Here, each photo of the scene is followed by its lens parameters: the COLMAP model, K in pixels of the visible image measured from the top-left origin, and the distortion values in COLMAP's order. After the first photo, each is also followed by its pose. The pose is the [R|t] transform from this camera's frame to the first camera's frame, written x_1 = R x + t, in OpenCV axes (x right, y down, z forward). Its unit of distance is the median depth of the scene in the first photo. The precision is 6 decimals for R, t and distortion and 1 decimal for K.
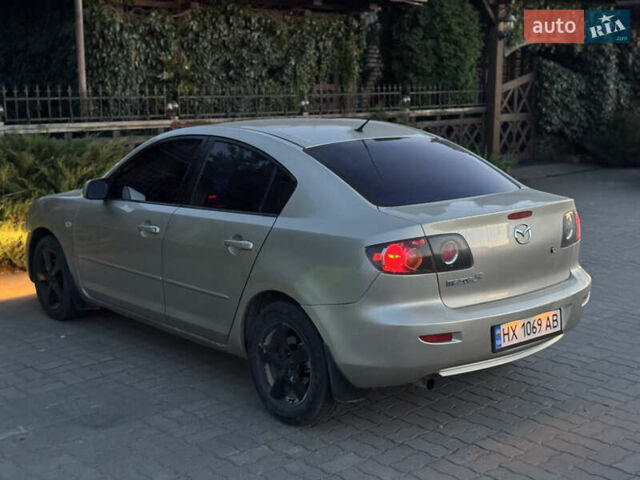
lens RADIAL K [[896.8, 0, 320.0], [0, 896.8, 240.0], [0, 0, 1]] dist [0.135709, -0.093576]
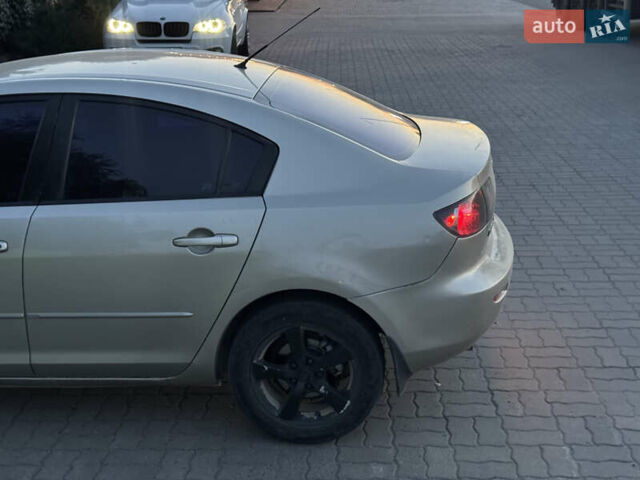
lens RADIAL K [[896.8, 0, 320.0], [0, 896.8, 240.0], [0, 0, 1]] dist [0.135709, -0.093576]
pose [[0.710787, -0.222417, 0.667318, -0.570872], [0.137769, 0.974338, 0.178004, -0.127161], [-0.689784, -0.034587, 0.723189, 0.443506]]
